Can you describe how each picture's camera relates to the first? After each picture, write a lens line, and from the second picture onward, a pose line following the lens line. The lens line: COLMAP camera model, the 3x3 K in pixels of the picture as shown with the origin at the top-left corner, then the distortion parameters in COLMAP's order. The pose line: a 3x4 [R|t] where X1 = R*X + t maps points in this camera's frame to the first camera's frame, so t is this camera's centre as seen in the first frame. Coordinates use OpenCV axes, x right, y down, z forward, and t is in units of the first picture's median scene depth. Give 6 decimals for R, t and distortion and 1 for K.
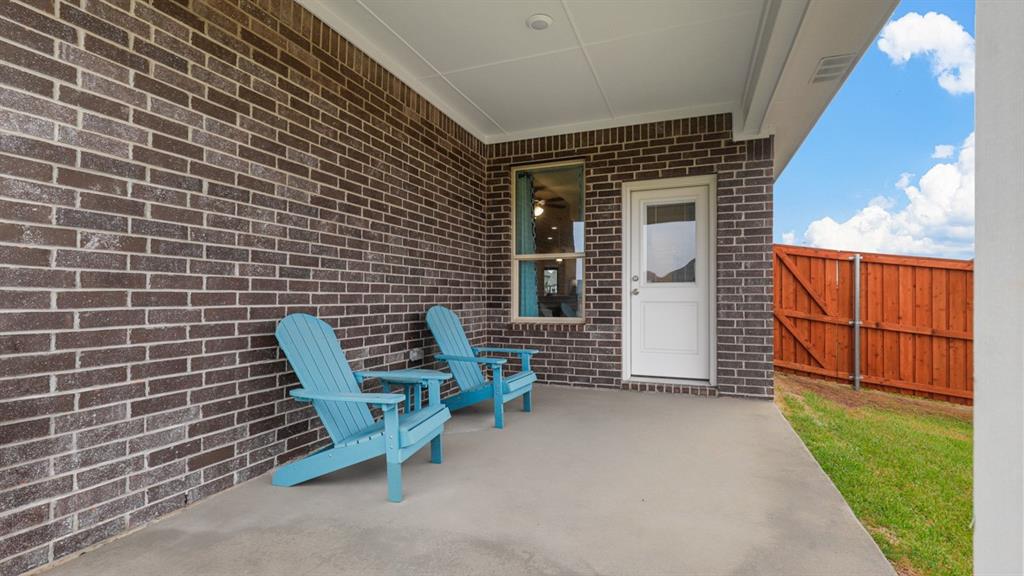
lens RADIAL K [[461.2, 0, 513.3], [0, 461.2, 291.3], [0, 0, 1]] dist [-0.001133, -0.000485]
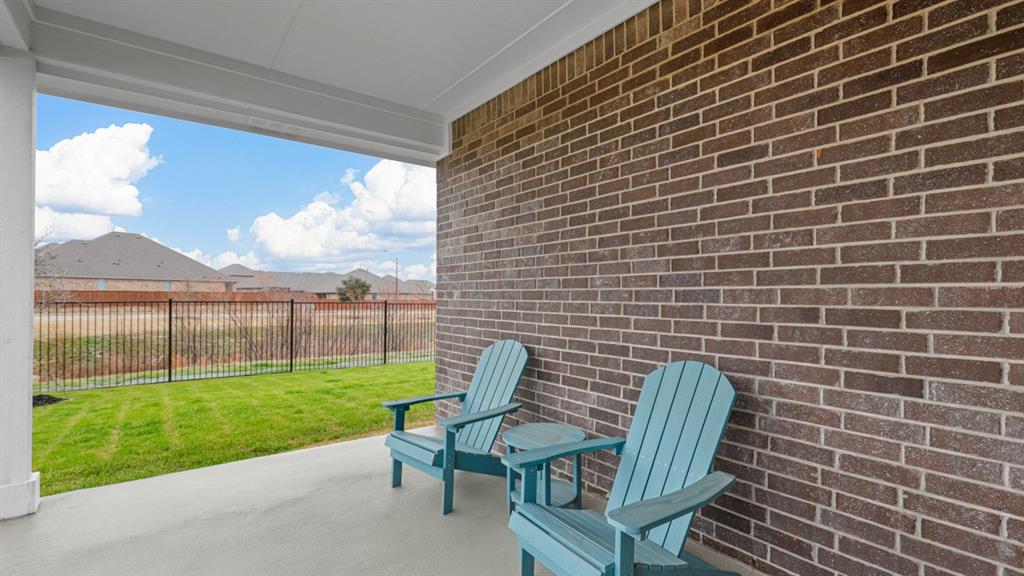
lens RADIAL K [[461.2, 0, 513.3], [0, 461.2, 291.3], [0, 0, 1]] dist [-0.001133, -0.000485]
pose [[-0.522979, -0.015474, -0.852205, 0.454120], [0.003794, 0.999783, -0.020482, -0.043831], [0.852337, -0.013944, -0.522807, 1.297875]]
